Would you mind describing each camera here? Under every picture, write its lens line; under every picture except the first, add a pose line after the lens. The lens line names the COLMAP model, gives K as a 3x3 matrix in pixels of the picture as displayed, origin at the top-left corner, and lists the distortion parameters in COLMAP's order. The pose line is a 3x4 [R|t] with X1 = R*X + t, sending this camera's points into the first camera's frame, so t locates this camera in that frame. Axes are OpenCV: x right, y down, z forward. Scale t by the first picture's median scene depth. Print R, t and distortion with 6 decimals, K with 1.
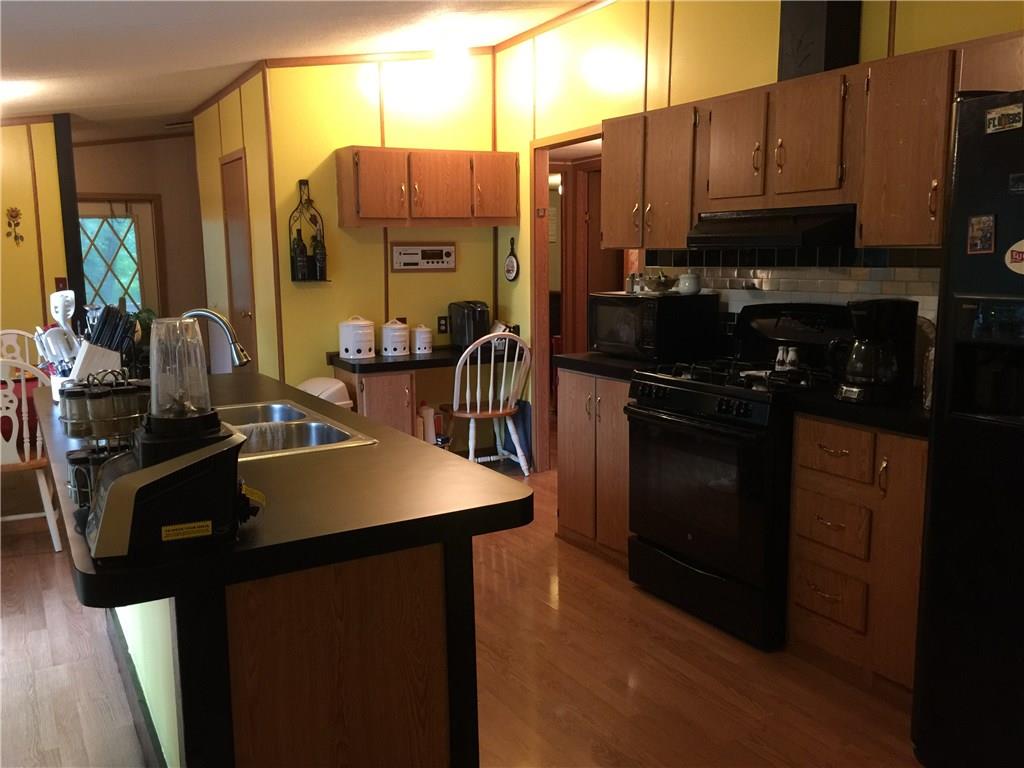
lens RADIAL K [[874.9, 0, 512.3], [0, 874.9, 383.9], [0, 0, 1]] dist [0.062629, -0.075351]
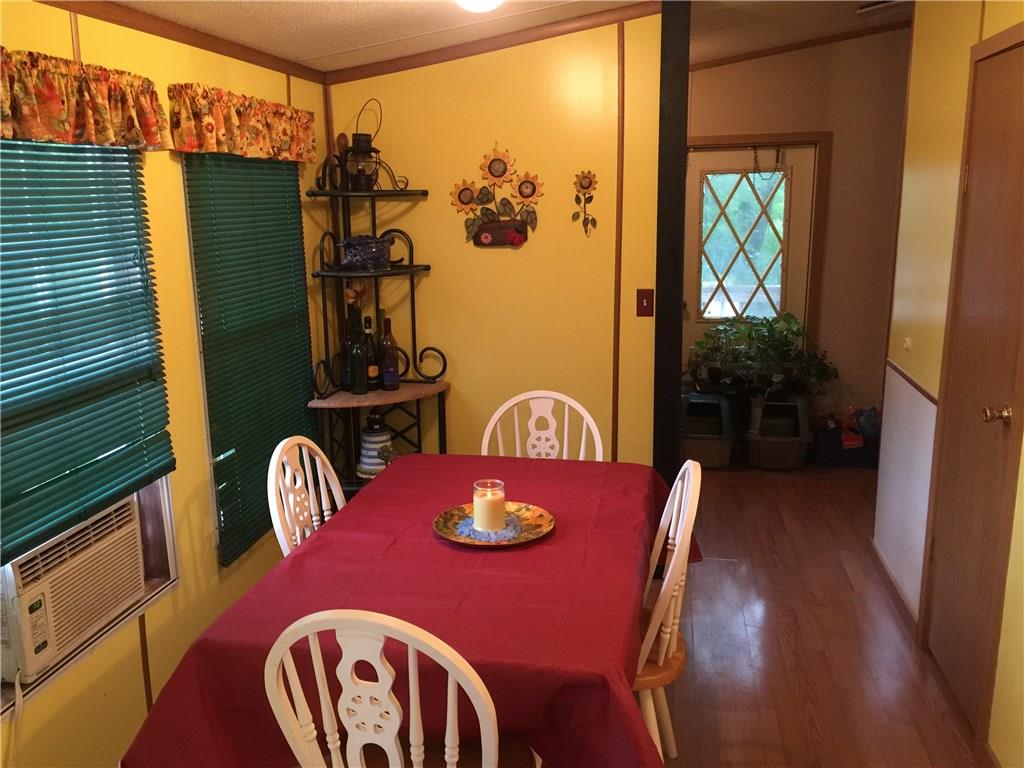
lens RADIAL K [[874.9, 0, 512.6], [0, 874.9, 389.0], [0, 0, 1]] dist [0.062629, -0.075351]
pose [[0.761890, 0.139291, -0.632551, -0.199866], [-0.089179, 0.989860, 0.110559, -0.111066], [0.641537, -0.027824, 0.766587, 0.494593]]
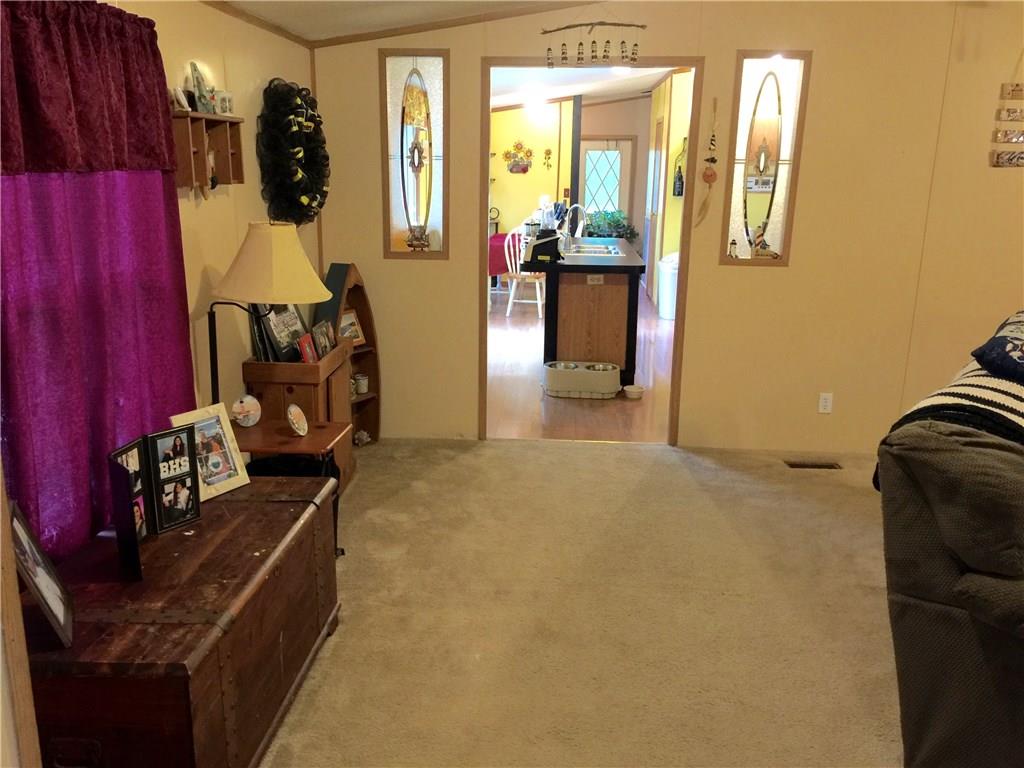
lens RADIAL K [[874.9, 0, 512.0], [0, 874.9, 383.1], [0, 0, 1]] dist [0.062629, -0.075351]
pose [[0.834684, 0.157765, -0.527649, 0.395943], [-0.106385, 0.986234, 0.126591, 0.055127], [0.540357, -0.049529, 0.839977, -0.571414]]
